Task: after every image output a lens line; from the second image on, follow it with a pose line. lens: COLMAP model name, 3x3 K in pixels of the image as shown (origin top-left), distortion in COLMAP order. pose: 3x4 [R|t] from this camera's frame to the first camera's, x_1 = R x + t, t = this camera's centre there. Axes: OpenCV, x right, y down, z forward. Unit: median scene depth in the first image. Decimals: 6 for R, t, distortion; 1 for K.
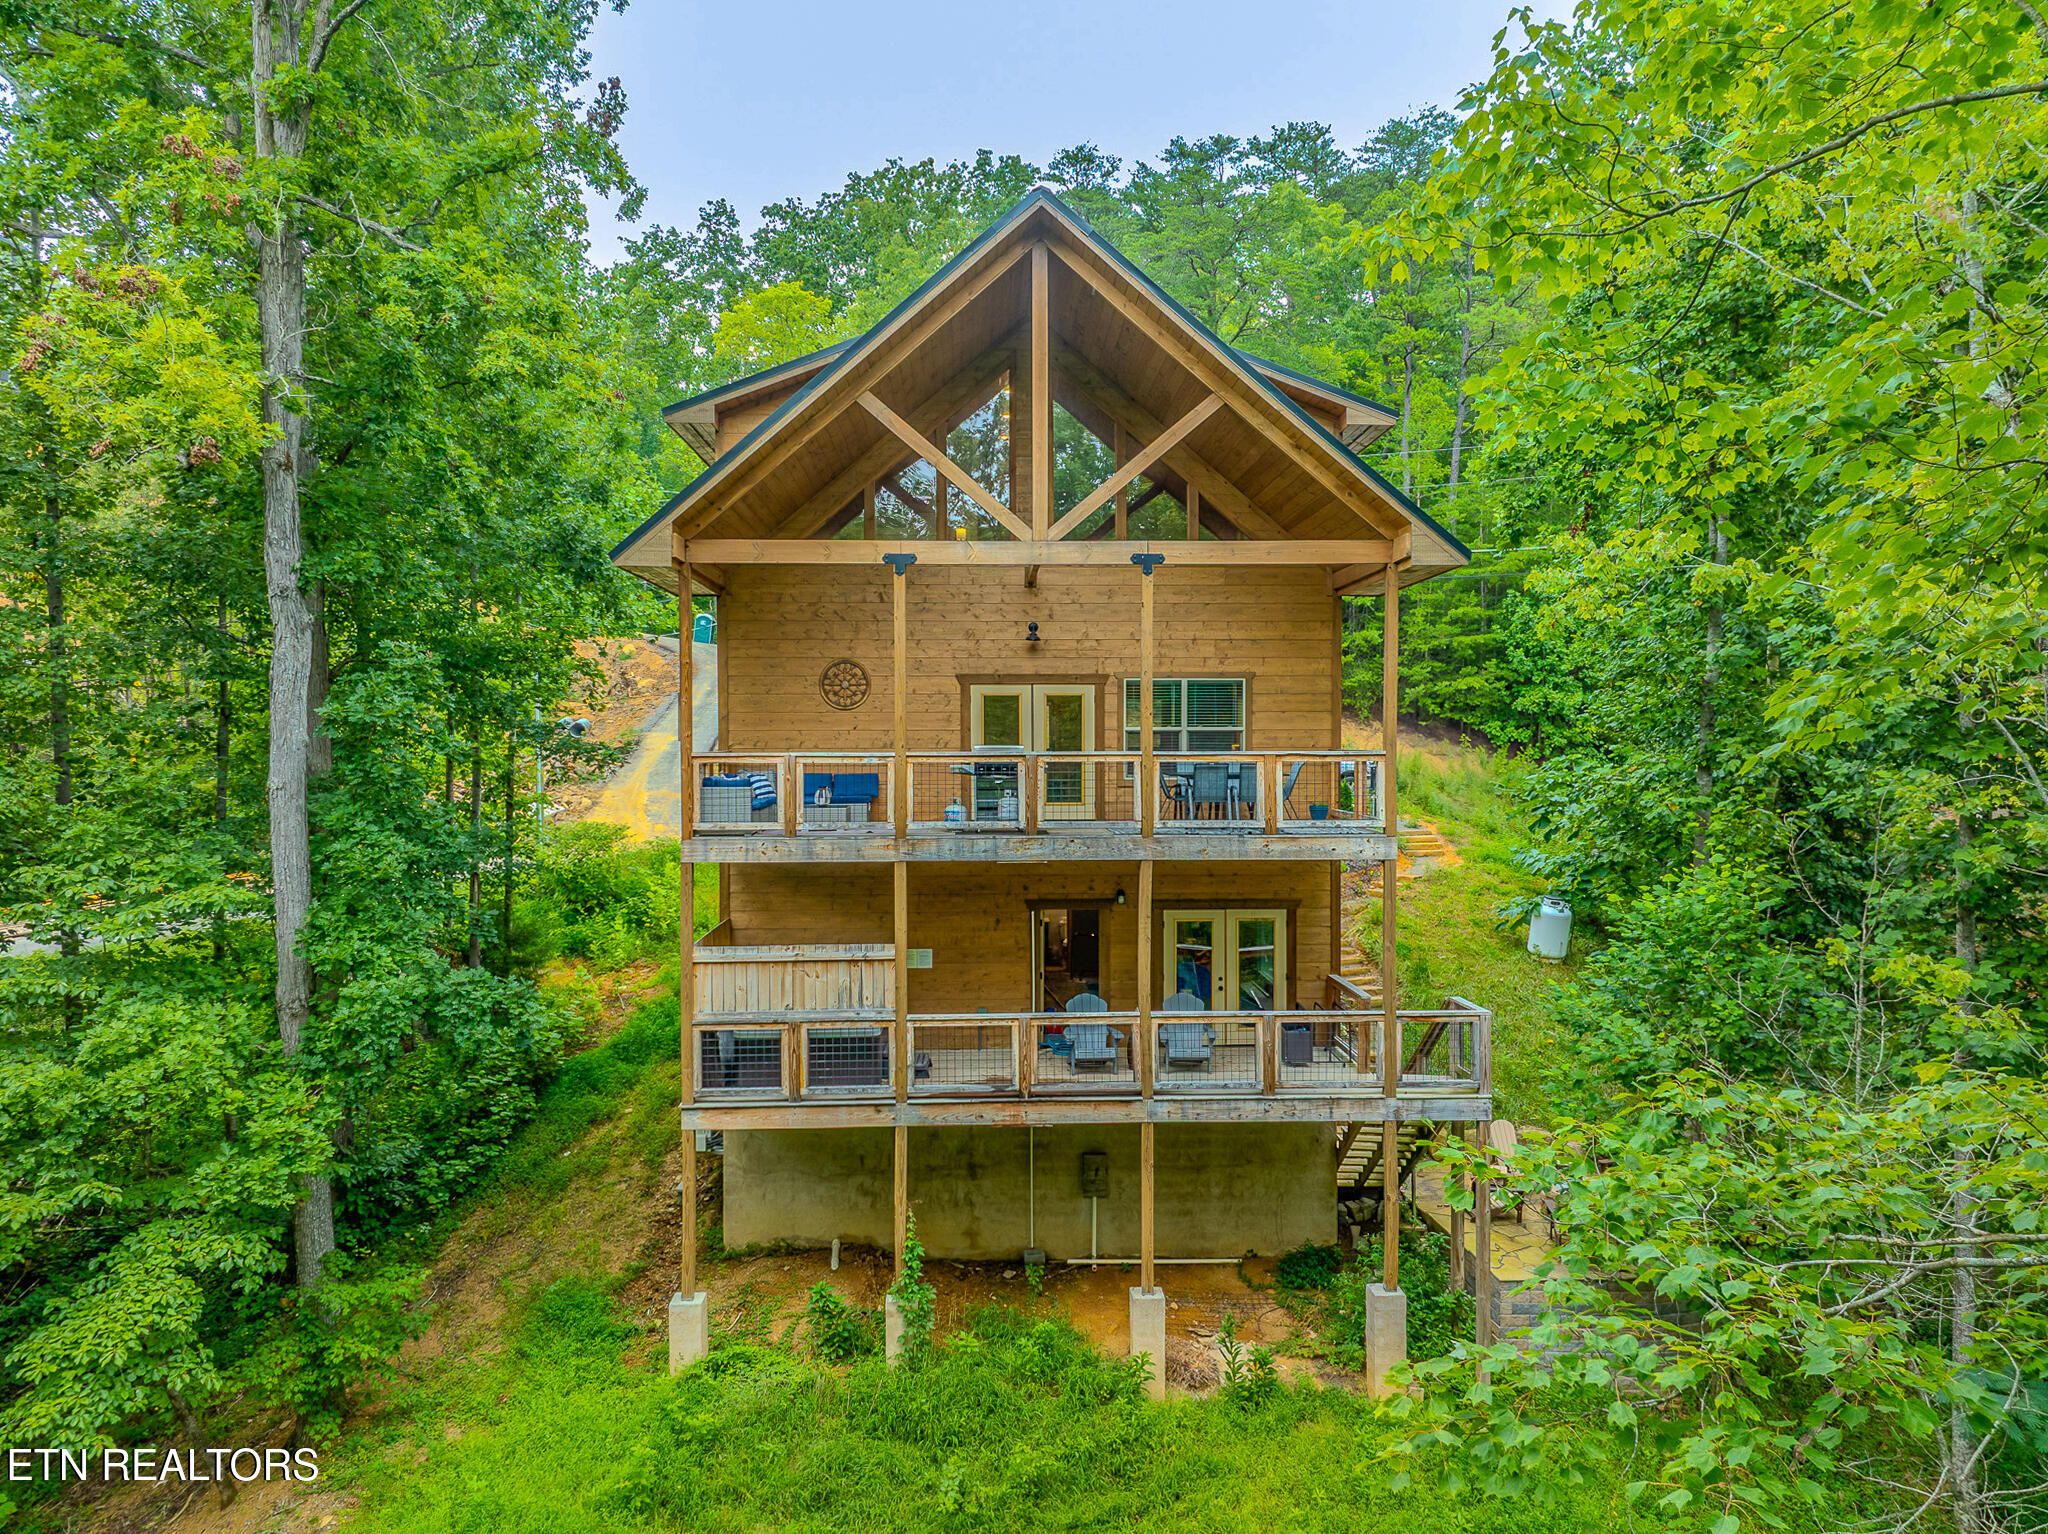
lens RADIAL K [[1415.4, 0, 1026.7], [0, 1415.4, 767.2], [0, 0, 1]] dist [0.006707, 0.008549]
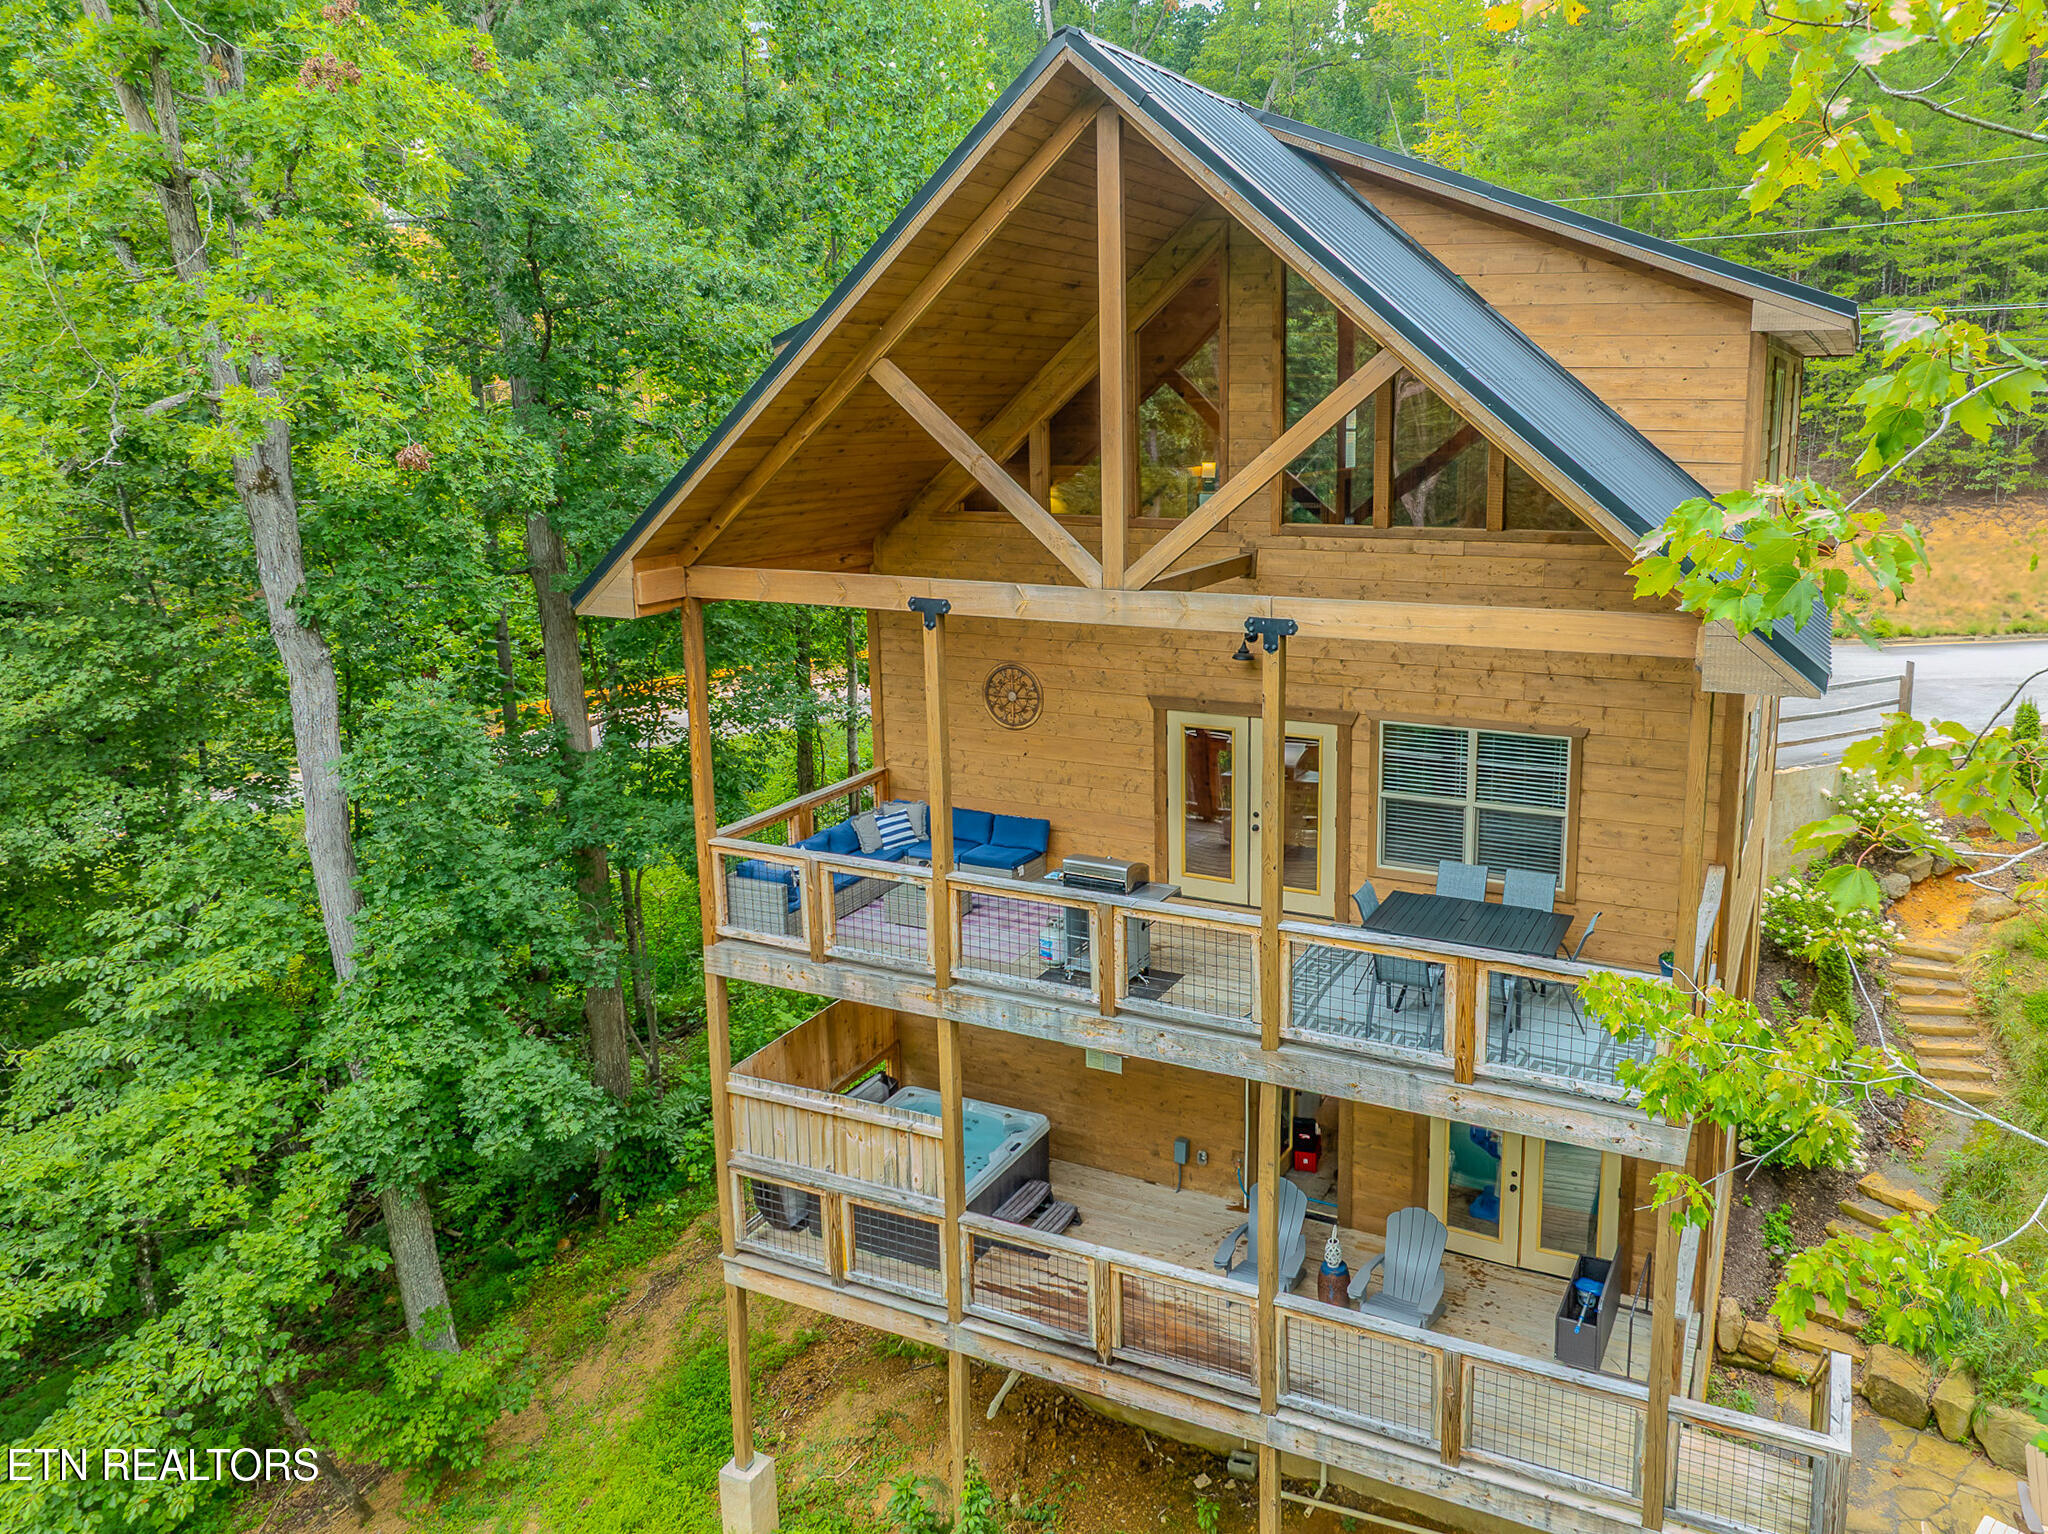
lens RADIAL K [[1468.1, 0, 1139.0], [0, 1468.1, 662.0], [0, 0, 1]] dist [0.006525, 0.003390]
pose [[0.891926, 0.078366, -0.445339, 0.317586], [-0.007072, 0.987165, 0.159546, -0.232210], [0.452126, -0.139154, 0.881032, 0.409279]]
